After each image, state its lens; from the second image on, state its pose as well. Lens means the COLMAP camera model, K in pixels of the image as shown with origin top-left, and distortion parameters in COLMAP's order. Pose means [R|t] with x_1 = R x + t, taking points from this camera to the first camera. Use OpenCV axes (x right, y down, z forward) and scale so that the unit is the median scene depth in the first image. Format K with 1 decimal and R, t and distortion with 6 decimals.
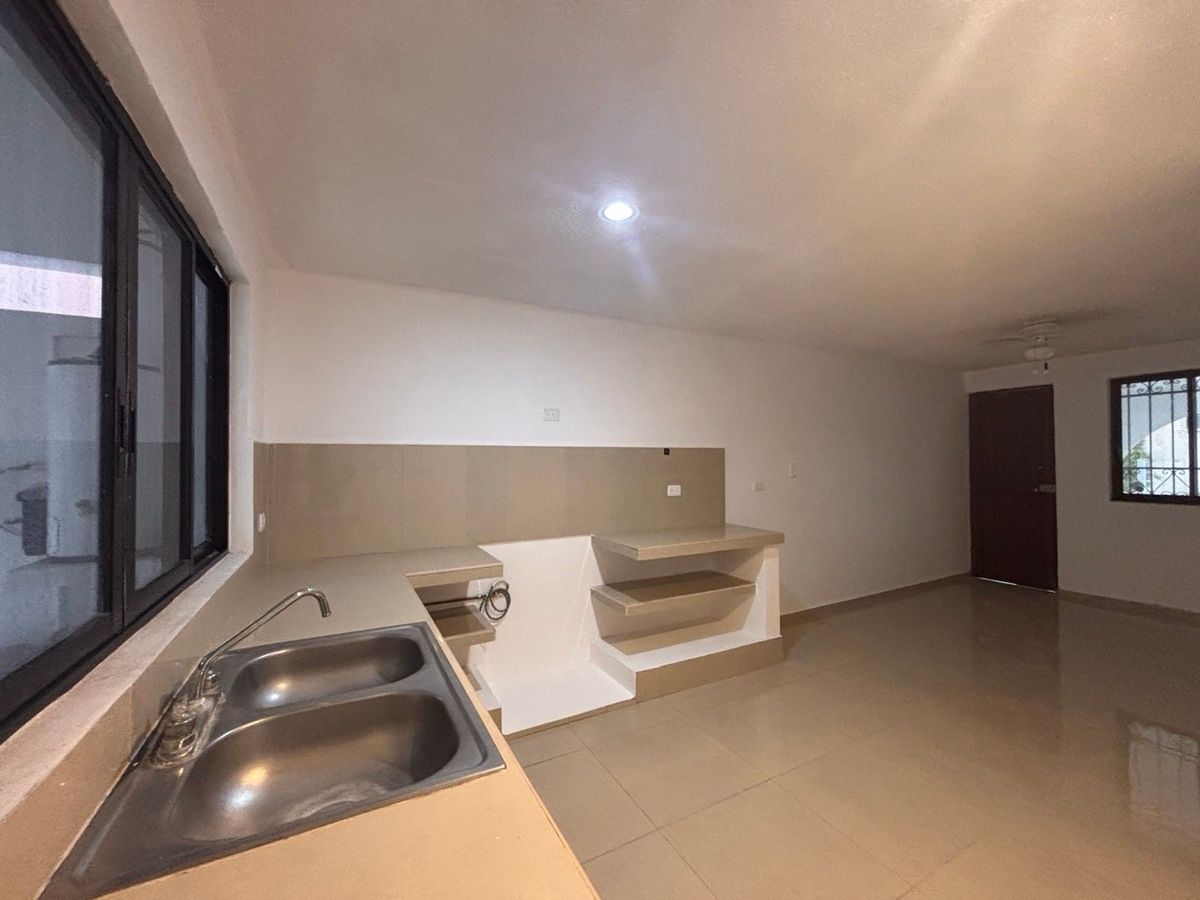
lens RADIAL K [[487.8, 0, 587.5], [0, 487.8, 452.0], [0, 0, 1]] dist [0.004403, 0.000583]
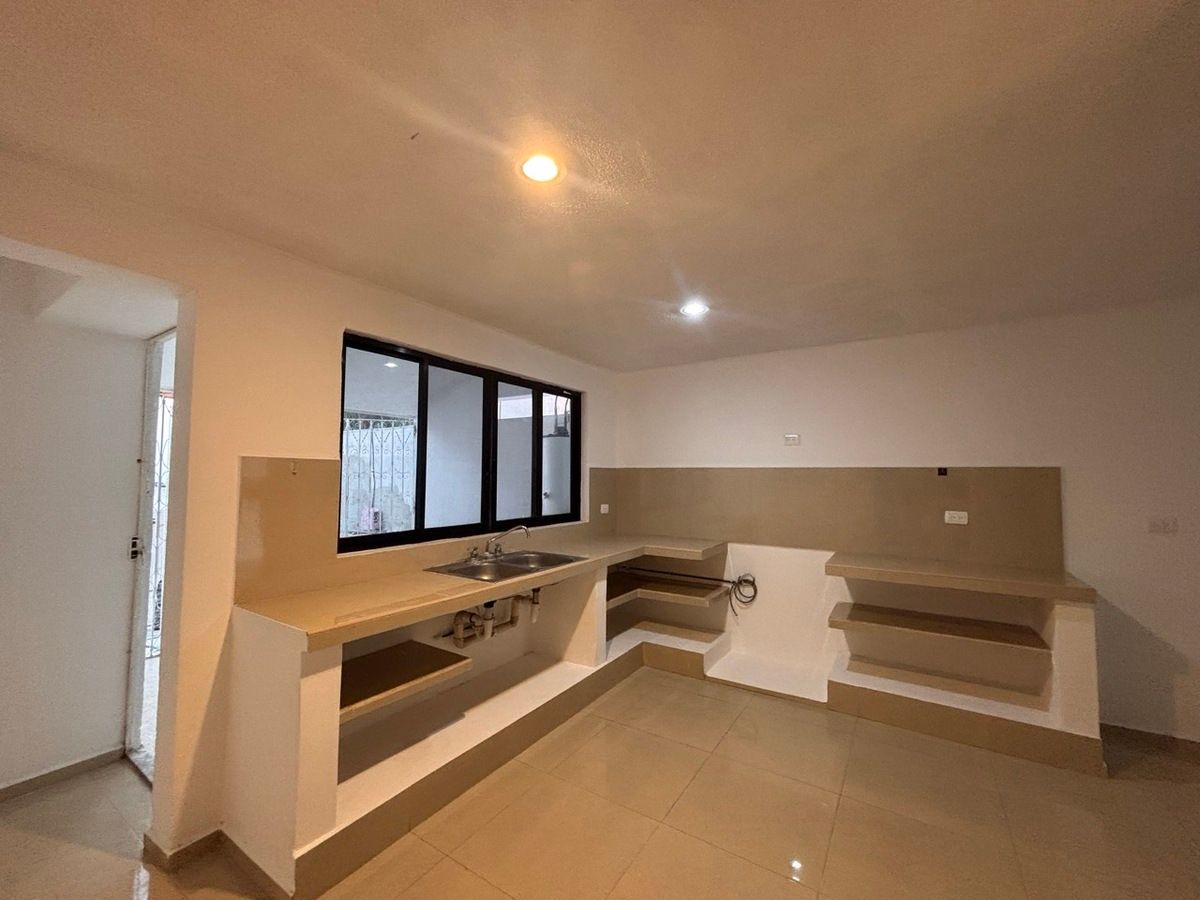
lens RADIAL K [[487.8, 0, 603.1], [0, 487.8, 452.8], [0, 0, 1]] dist [0.004403, 0.000583]
pose [[0.509060, -0.023638, -0.860406, 0.907655], [0.000651, 0.999633, -0.027078, -0.017590], [0.860731, 0.013225, 0.508888, 0.037862]]
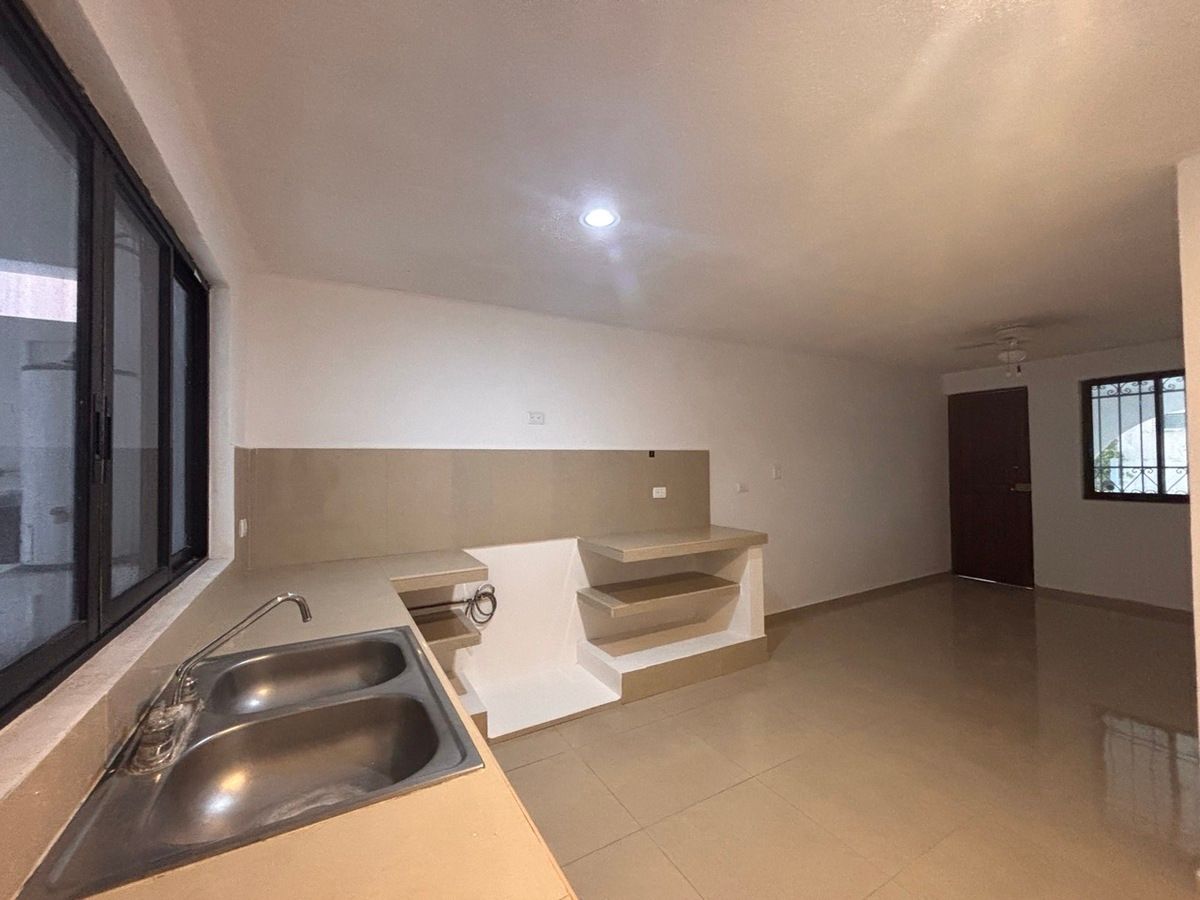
lens RADIAL K [[487.8, 0, 587.7], [0, 487.8, 451.5], [0, 0, 1]] dist [0.004403, 0.000583]
pose [[0.999655, -0.005497, 0.025689, 0.006229], [0.005648, 0.999967, -0.005813, -0.001061], [-0.025656, 0.005956, 0.999653, -0.006762]]
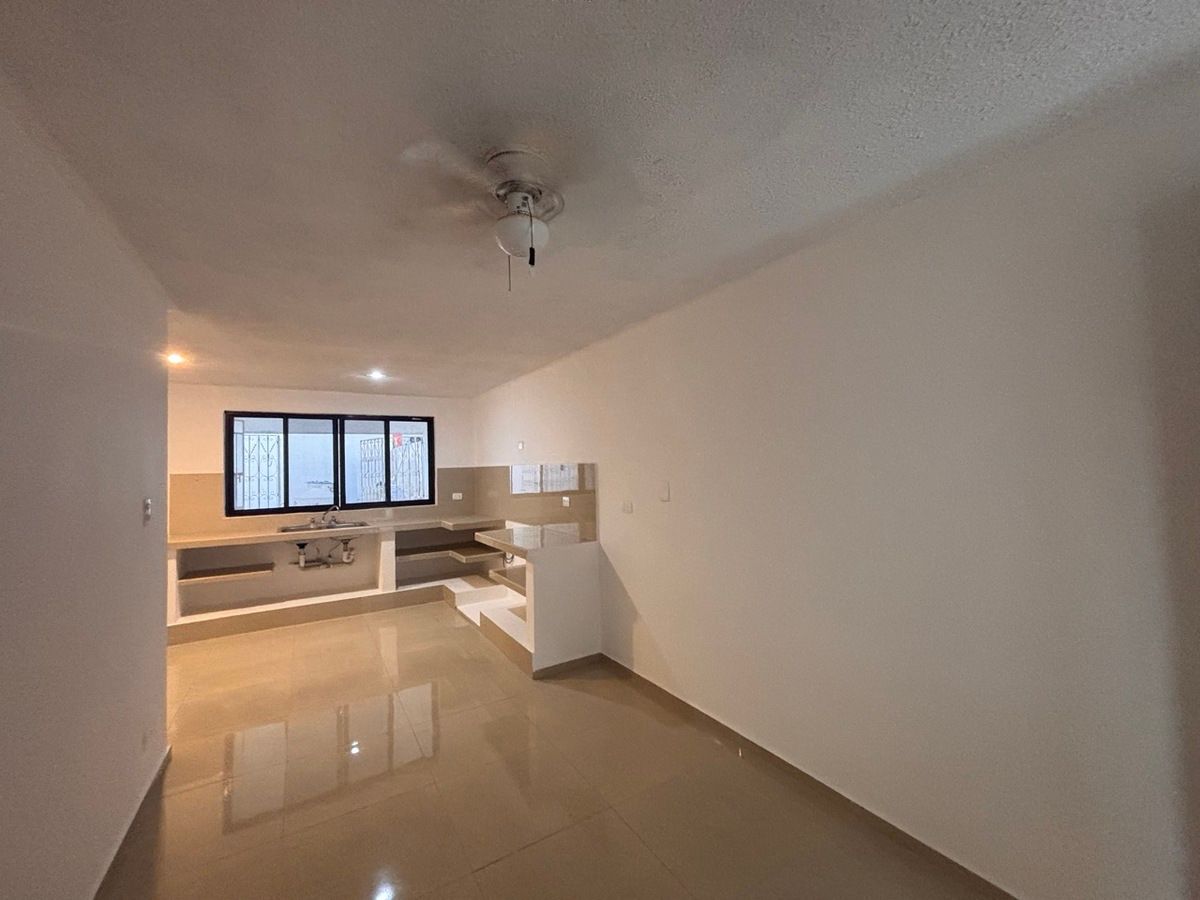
lens RADIAL K [[487.8, 0, 599.7], [0, 487.8, 447.2], [0, 0, 1]] dist [0.004403, 0.000583]
pose [[0.087977, -0.031691, -0.995618, 2.035636], [0.036322, 0.998931, -0.028587, -0.018815], [0.995460, -0.033648, 0.089034, 1.543777]]
